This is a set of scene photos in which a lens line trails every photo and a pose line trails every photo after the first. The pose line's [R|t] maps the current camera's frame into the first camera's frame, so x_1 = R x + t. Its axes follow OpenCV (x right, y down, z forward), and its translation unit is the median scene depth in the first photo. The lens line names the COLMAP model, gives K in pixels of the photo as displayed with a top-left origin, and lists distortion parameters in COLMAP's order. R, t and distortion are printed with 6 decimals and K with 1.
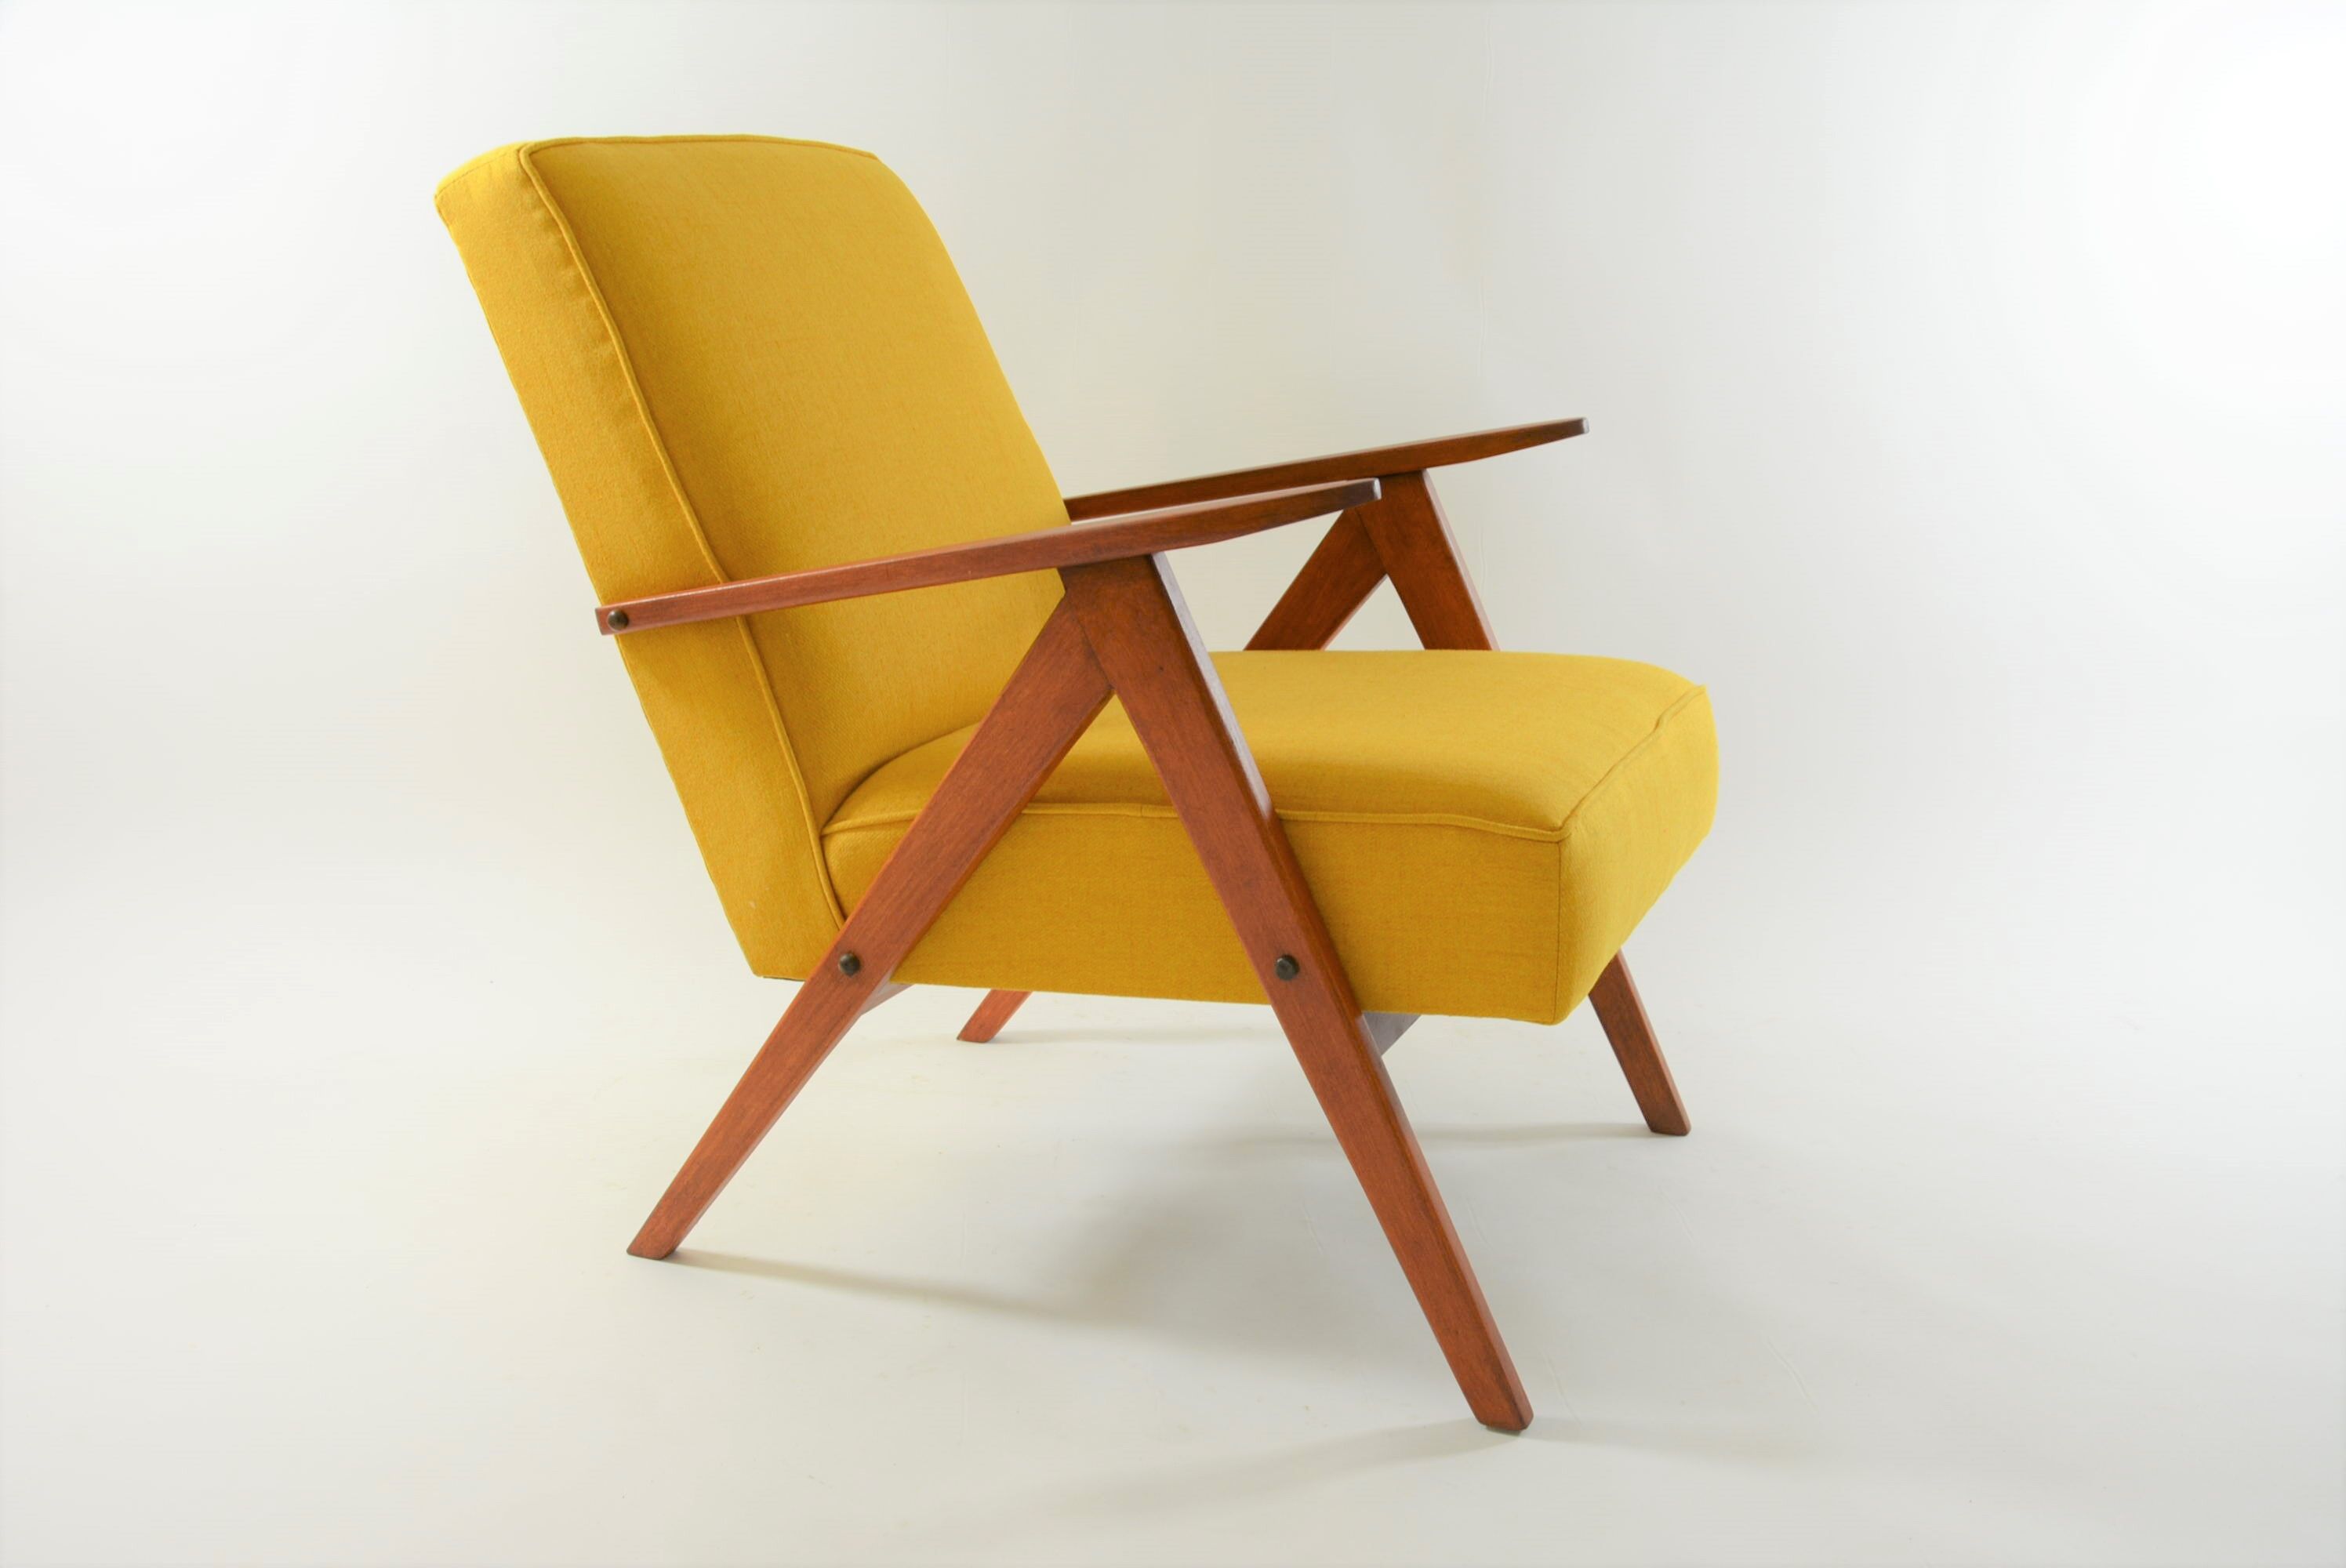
lens RADIAL K [[2420.6, 0, 1169.2], [0, 2420.6, 781.4], [0, 0, 1]] dist [-0.072709, 0.000000]
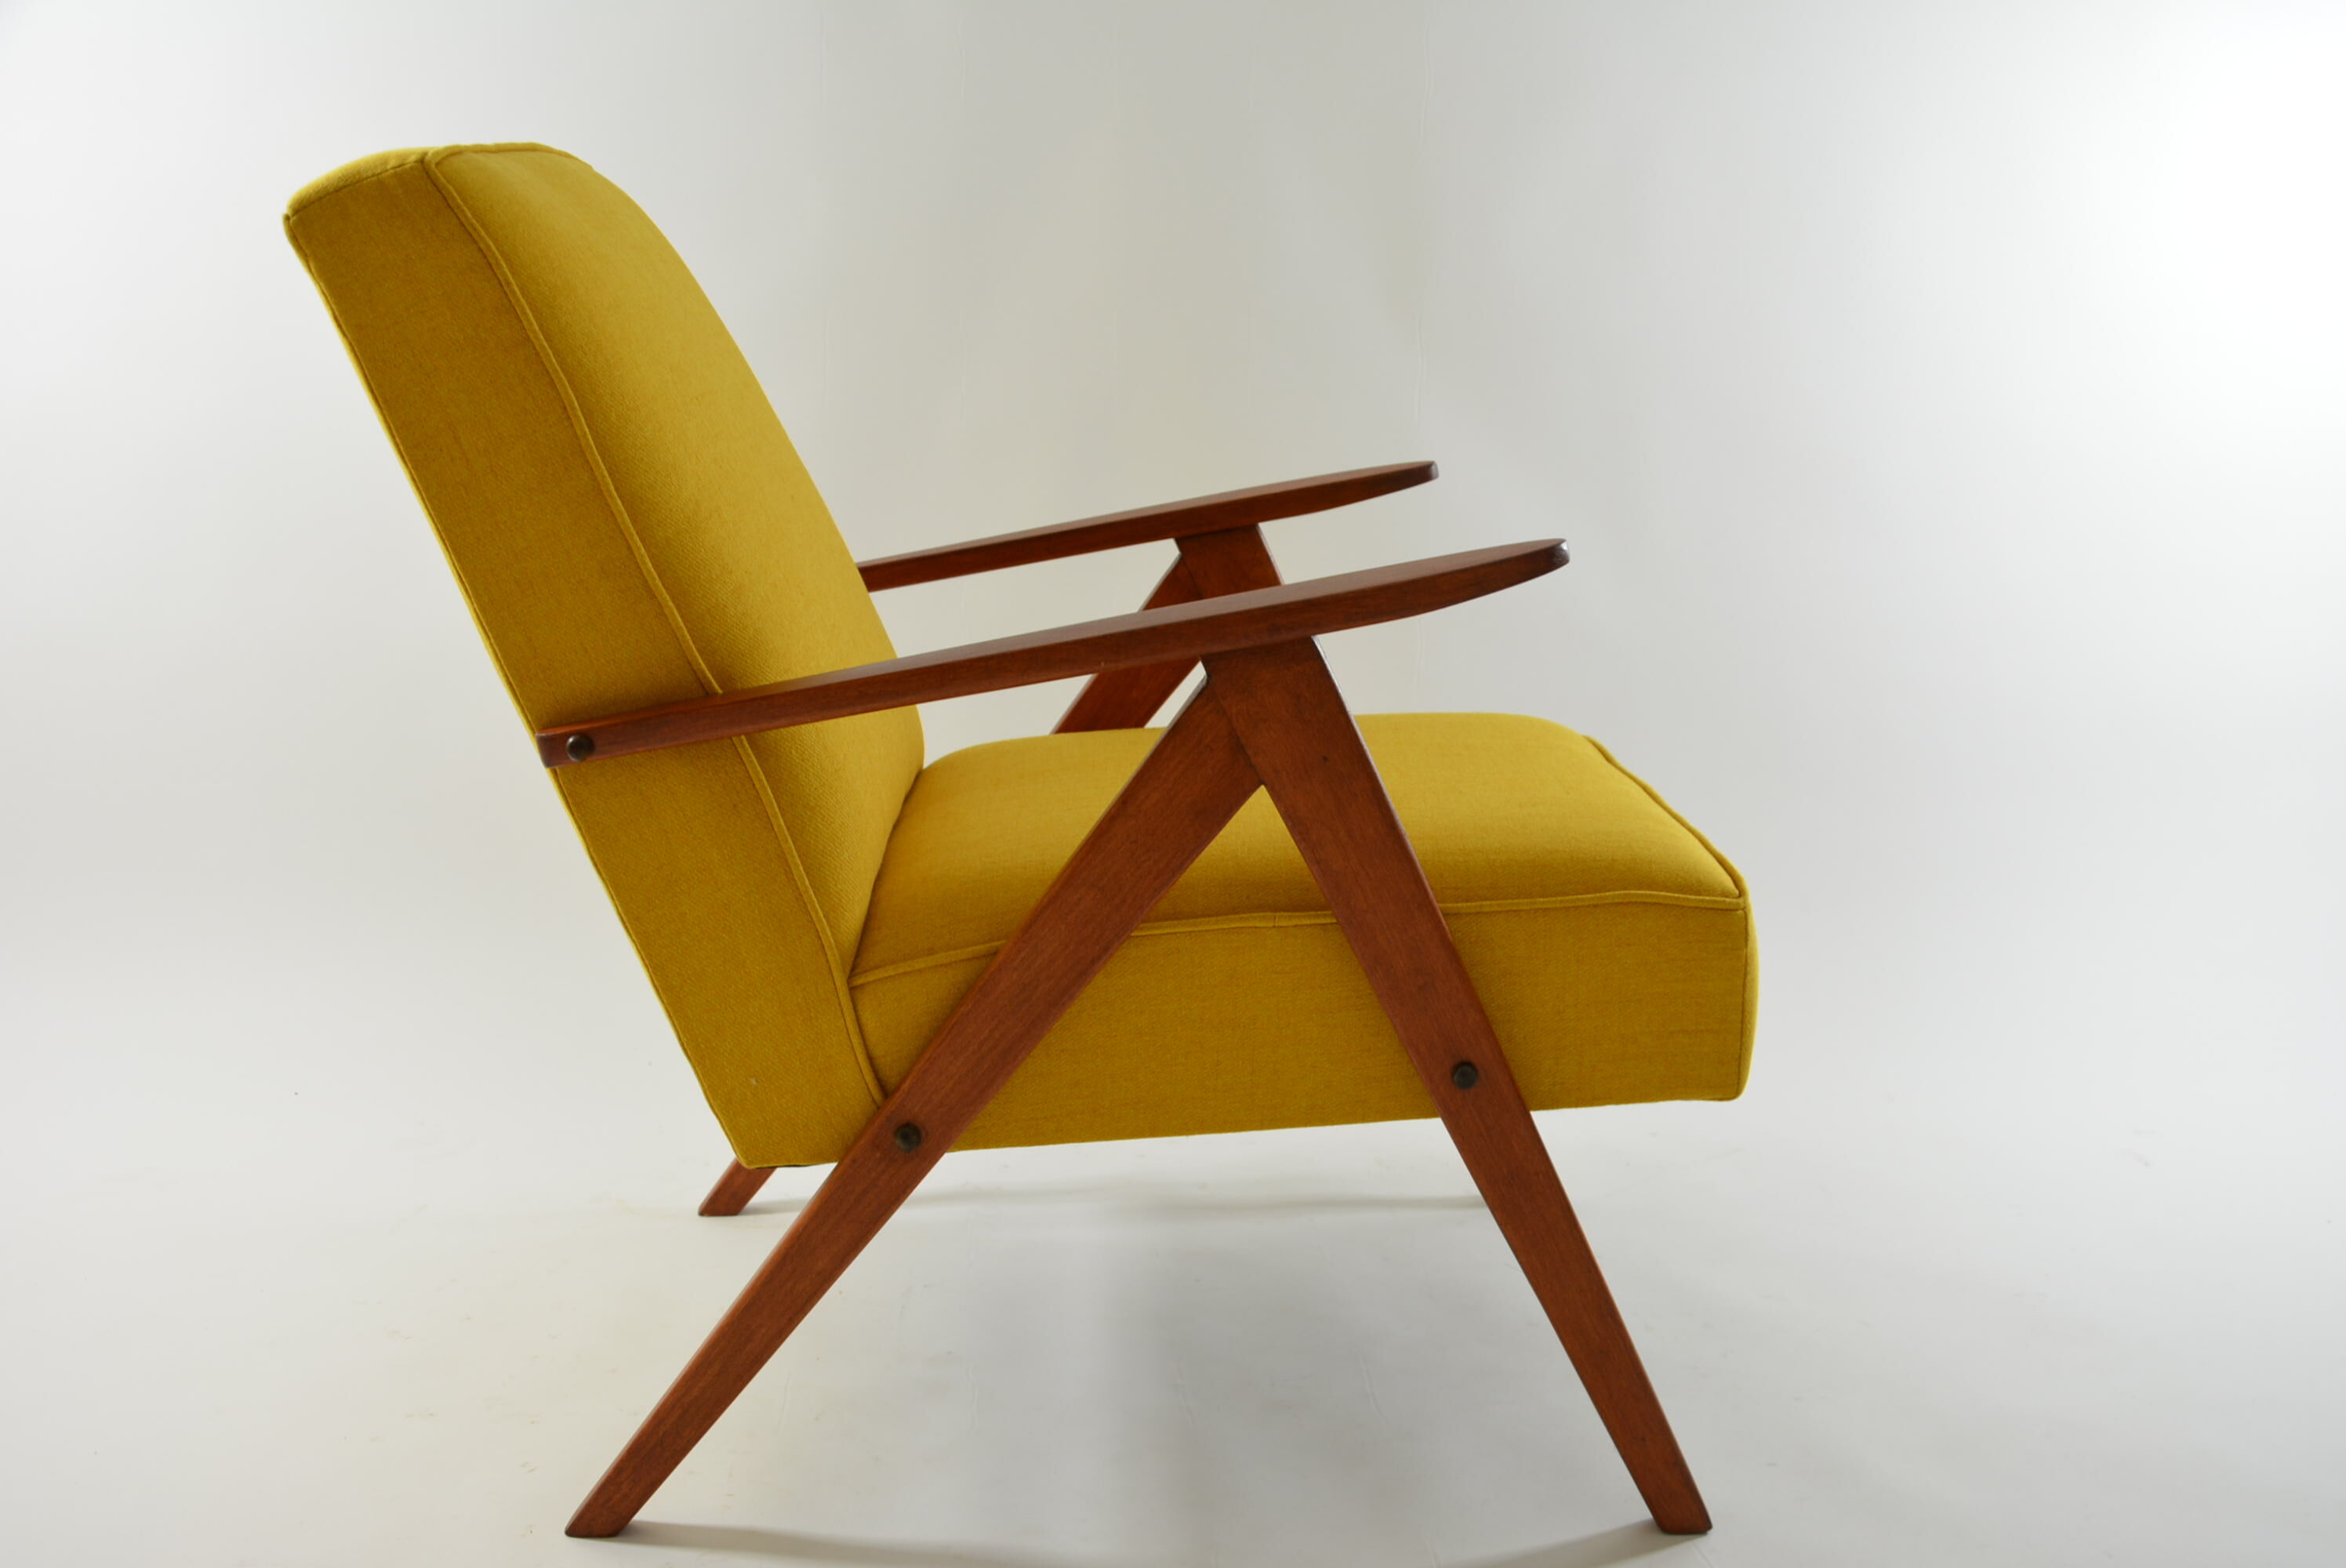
lens RADIAL K [[2656.7, 0, 1178.6], [0, 2656.7, 773.6], [0, 0, 1]] dist [-0.054809, 0.000000]
pose [[0.906080, -0.074986, 0.416409, -0.443026], [0.085602, 0.996306, -0.006852, -0.037566], [-0.414357, 0.041854, 0.909151, 0.125239]]
